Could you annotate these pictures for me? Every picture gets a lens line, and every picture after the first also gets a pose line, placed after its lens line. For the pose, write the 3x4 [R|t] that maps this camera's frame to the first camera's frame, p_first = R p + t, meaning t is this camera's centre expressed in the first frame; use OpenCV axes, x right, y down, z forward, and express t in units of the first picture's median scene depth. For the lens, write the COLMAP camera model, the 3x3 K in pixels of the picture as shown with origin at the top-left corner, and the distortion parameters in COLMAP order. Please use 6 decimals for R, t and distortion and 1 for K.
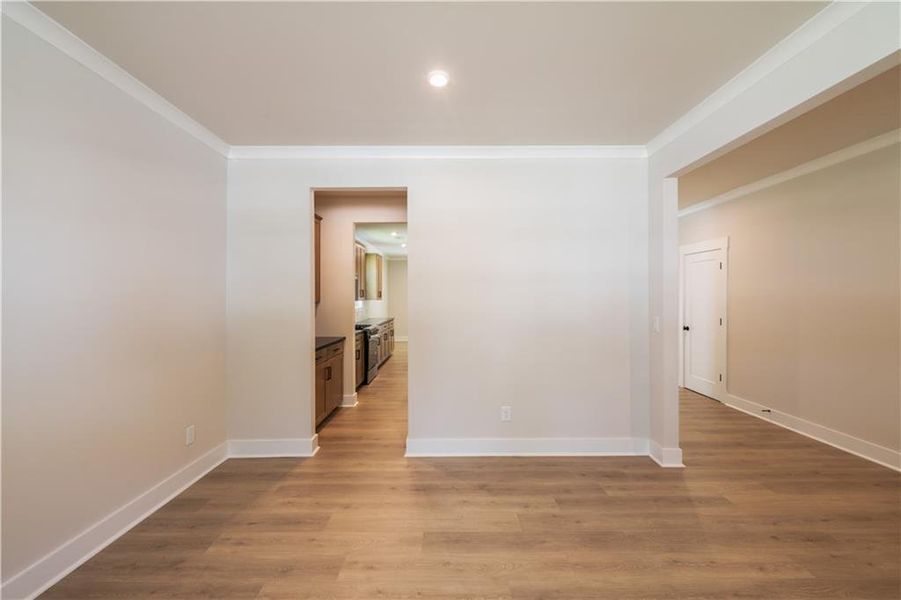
lens RADIAL K [[332.1, 0, 450.5], [0, 332.1, 300.0], [0, 0, 1]] dist [-0.001105, -0.000101]
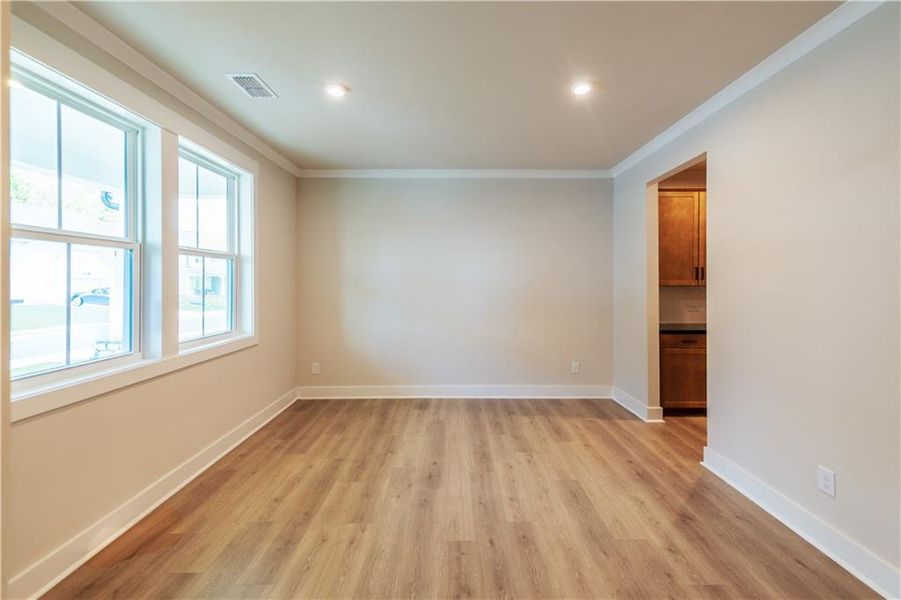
lens RADIAL K [[381.2, 0, 455.0], [0, 381.2, 297.7], [0, 0, 1]] dist [-0.008732, -0.000298]
pose [[0.005284, 0.039680, -0.999198, 0.931146], [-0.014718, 0.999107, 0.039599, 0.050880], [0.999878, 0.014497, 0.005863, 0.480267]]
